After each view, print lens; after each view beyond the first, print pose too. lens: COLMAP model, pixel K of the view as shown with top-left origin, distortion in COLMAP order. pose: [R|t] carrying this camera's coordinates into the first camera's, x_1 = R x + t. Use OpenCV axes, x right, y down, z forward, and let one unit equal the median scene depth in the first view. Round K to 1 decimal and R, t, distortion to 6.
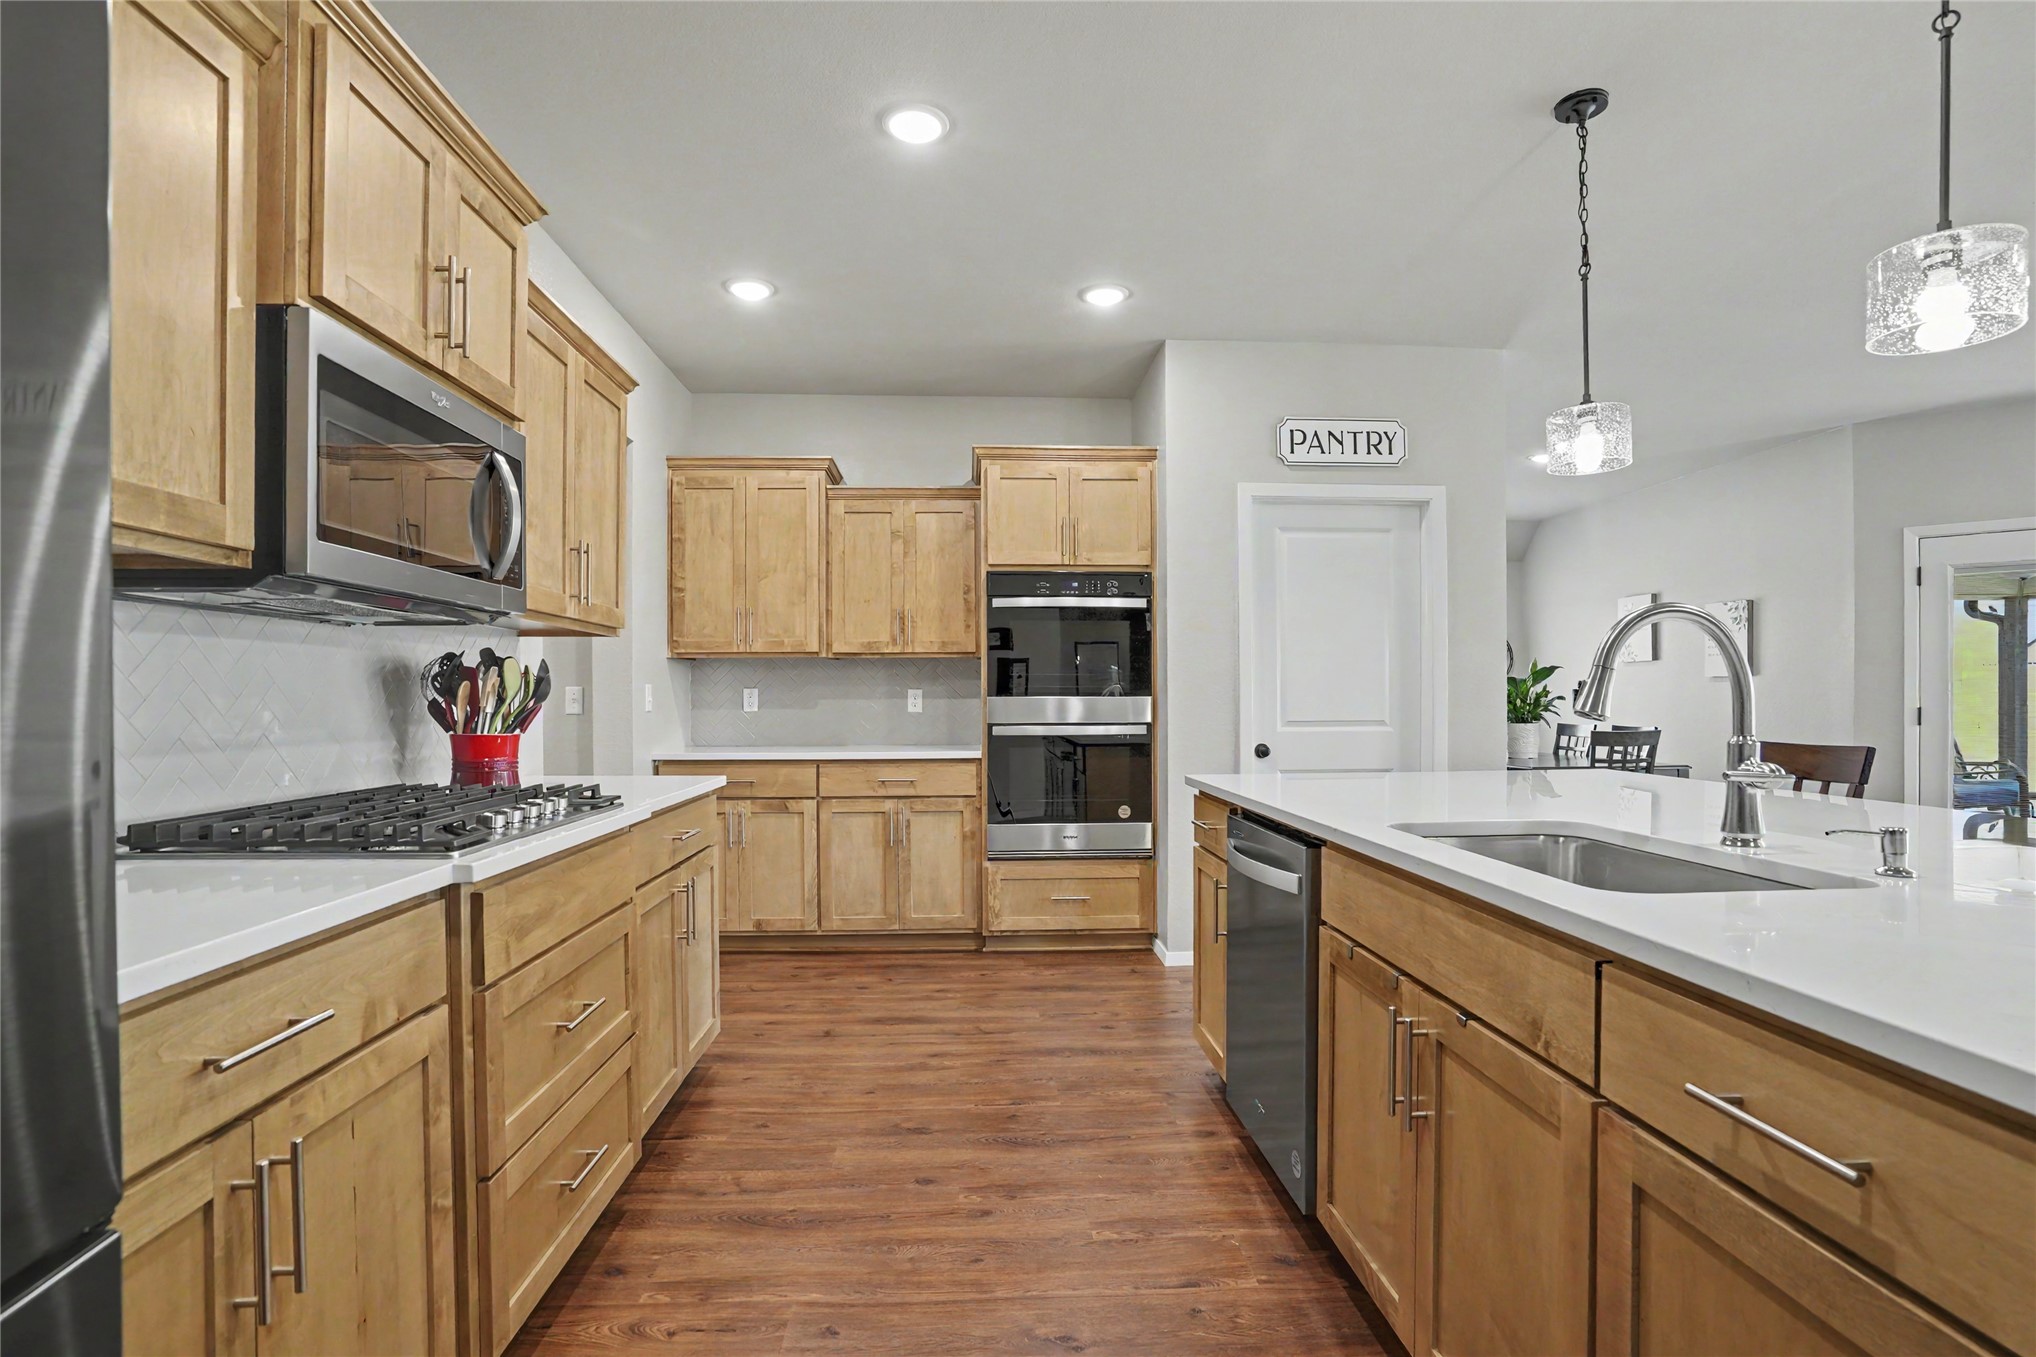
lens RADIAL K [[975.8, 0, 1019.8], [0, 975.8, 699.8], [0, 0, 1]] dist [-0.063576, 0.024579]
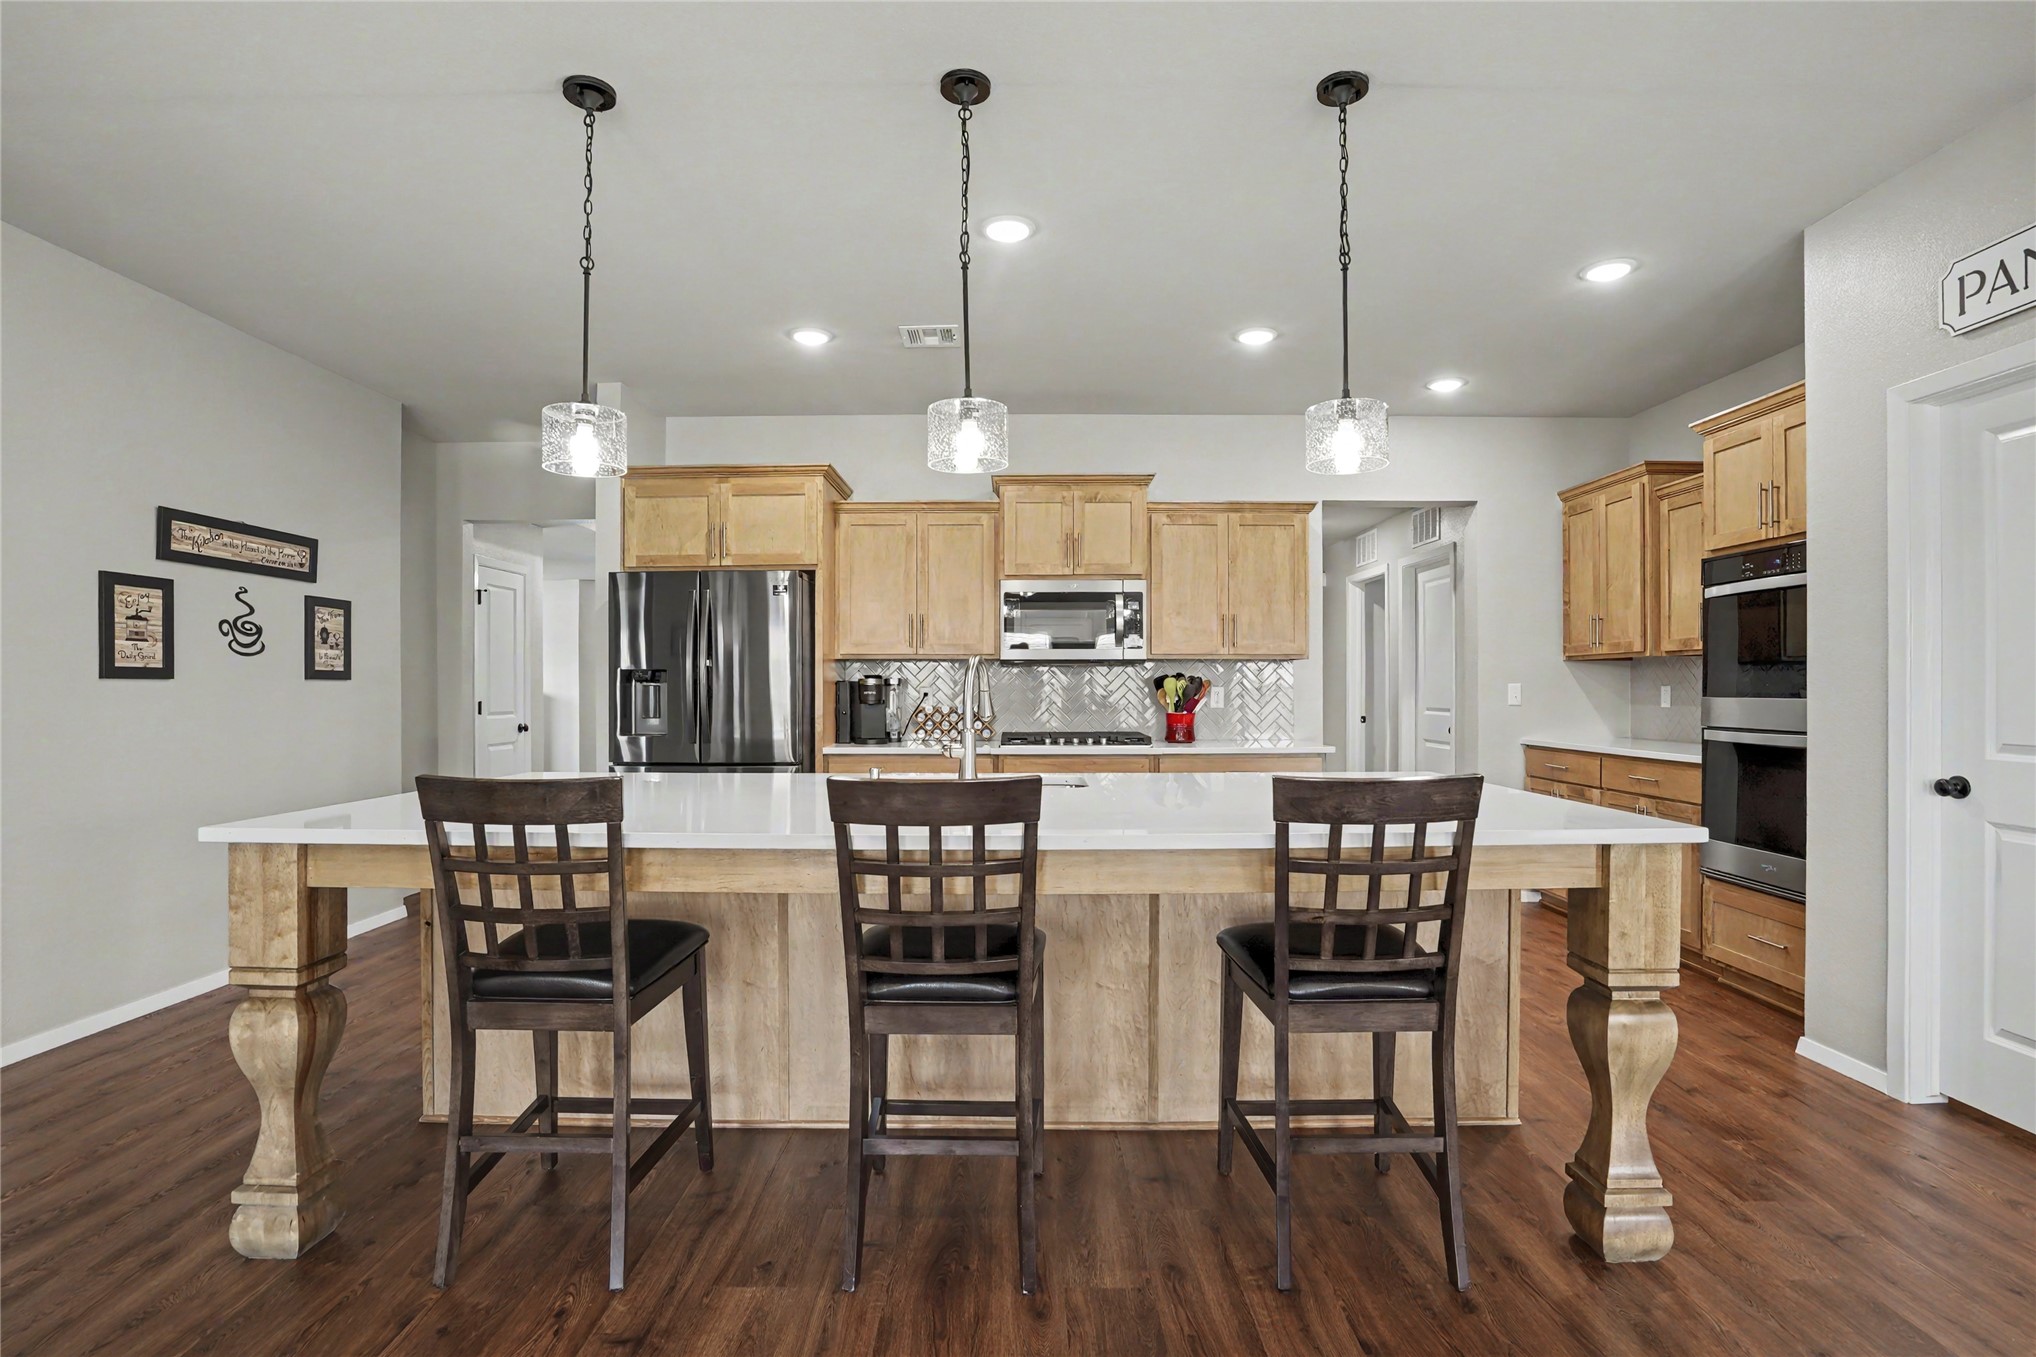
lens RADIAL K [[977.0, 0, 1018.0], [0, 977.0, 678.5], [0, 0, 1]] dist [-0.056777, 0.025890]
pose [[-0.050794, -0.004684, -0.998698, 0.903467], [0.000278, 0.999989, -0.004704, -0.016470], [0.998709, -0.000517, -0.050792, 0.412601]]
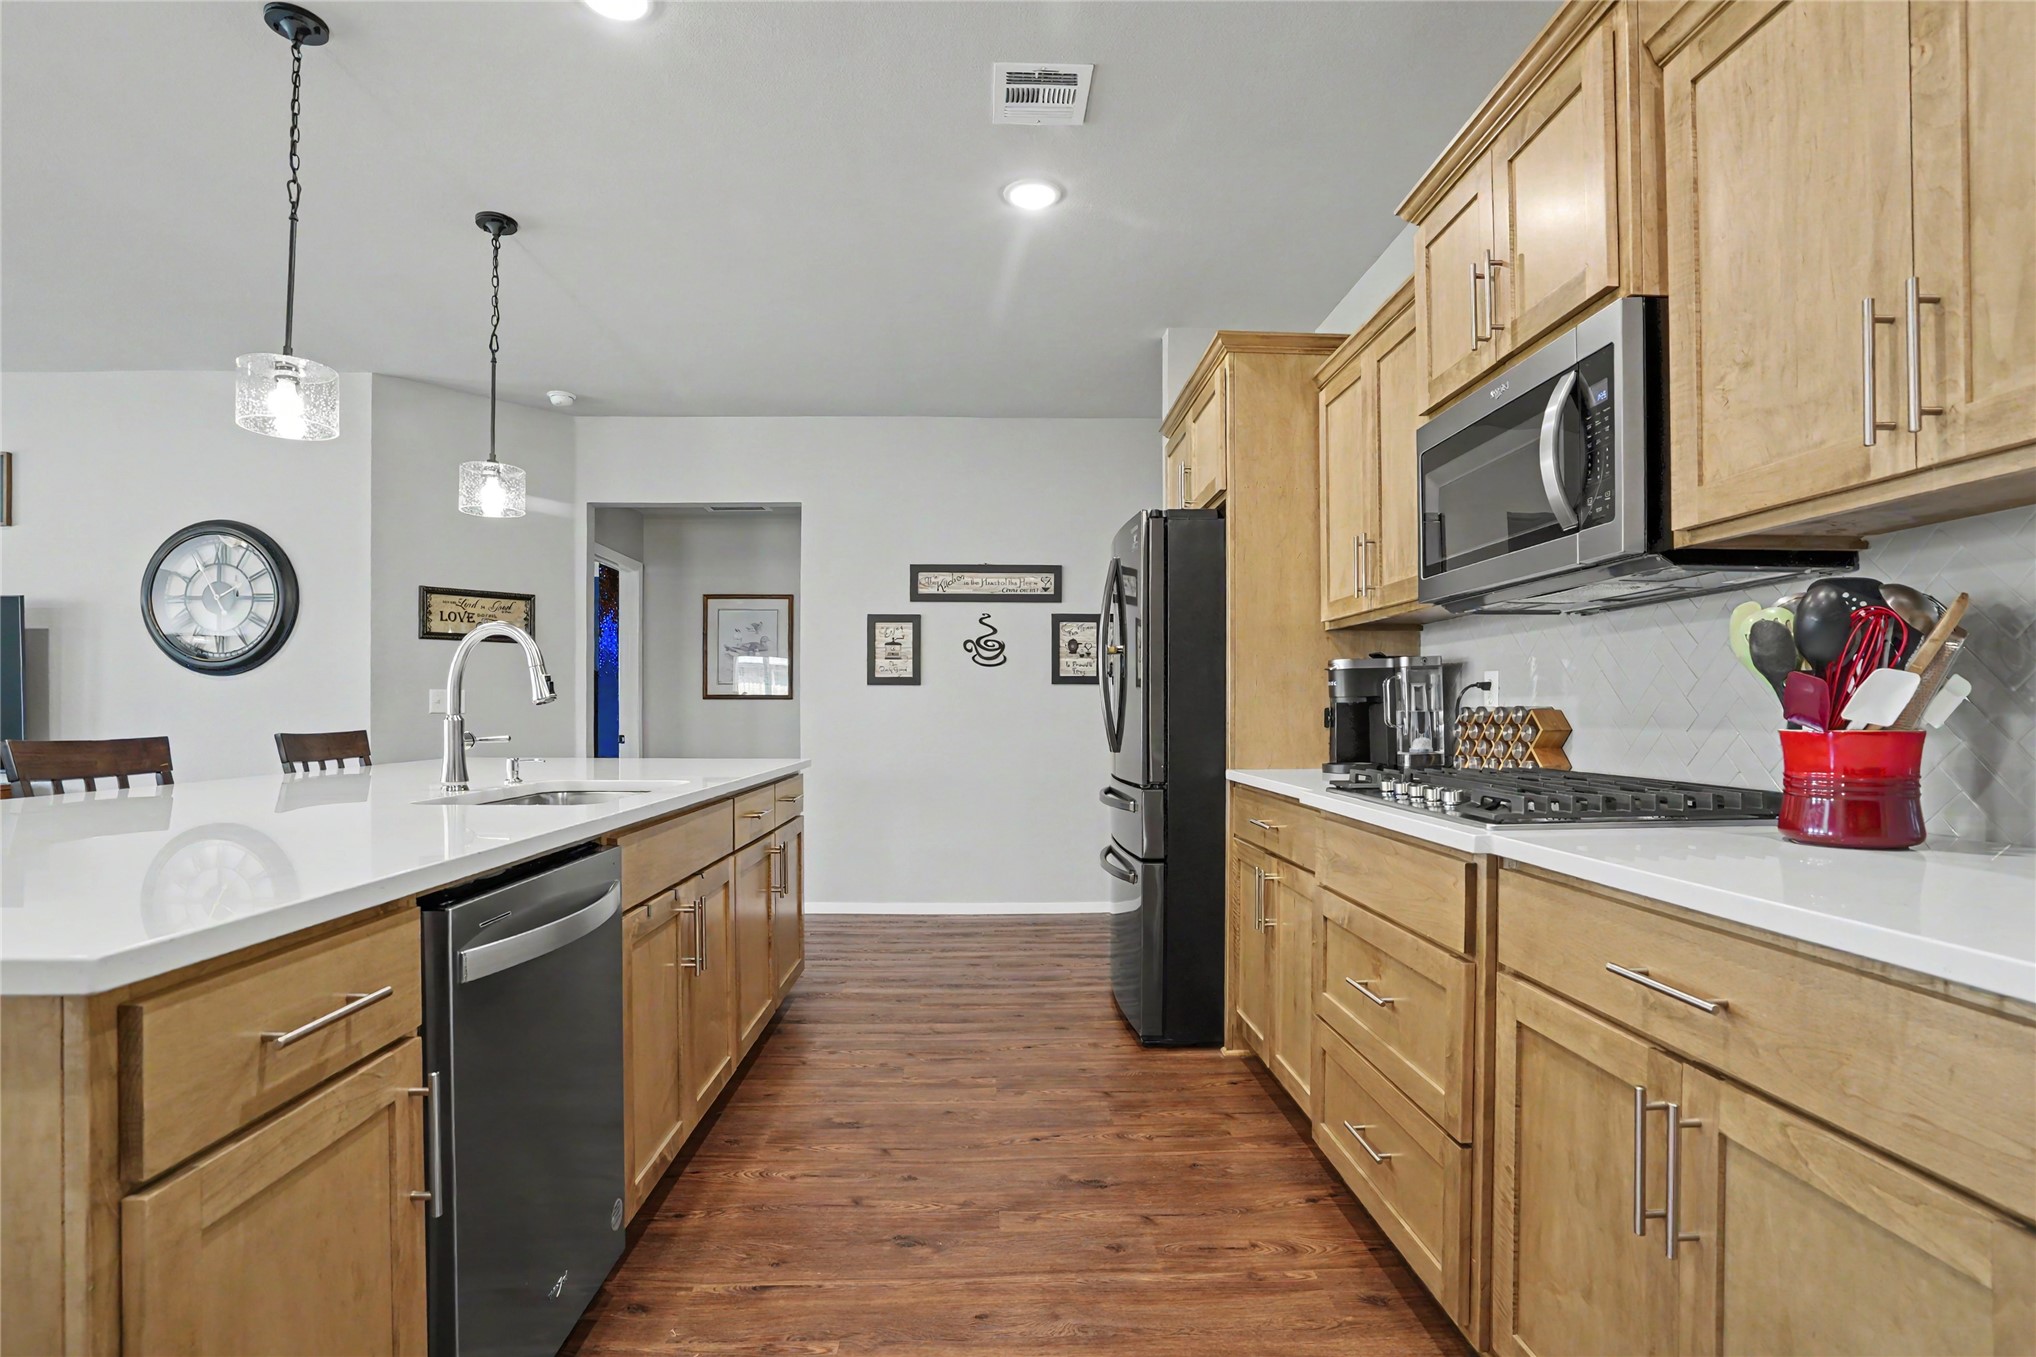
lens RADIAL K [[992.3, 0, 1014.7], [0, 992.3, 713.1], [0, 0, 1]] dist [-0.063734, 0.026071]
pose [[-0.999927, 0.005518, 0.010775, -0.039662], [0.005557, 0.999978, 0.003580, 0.011395], [-0.010755, 0.003639, -0.999936, 0.864692]]
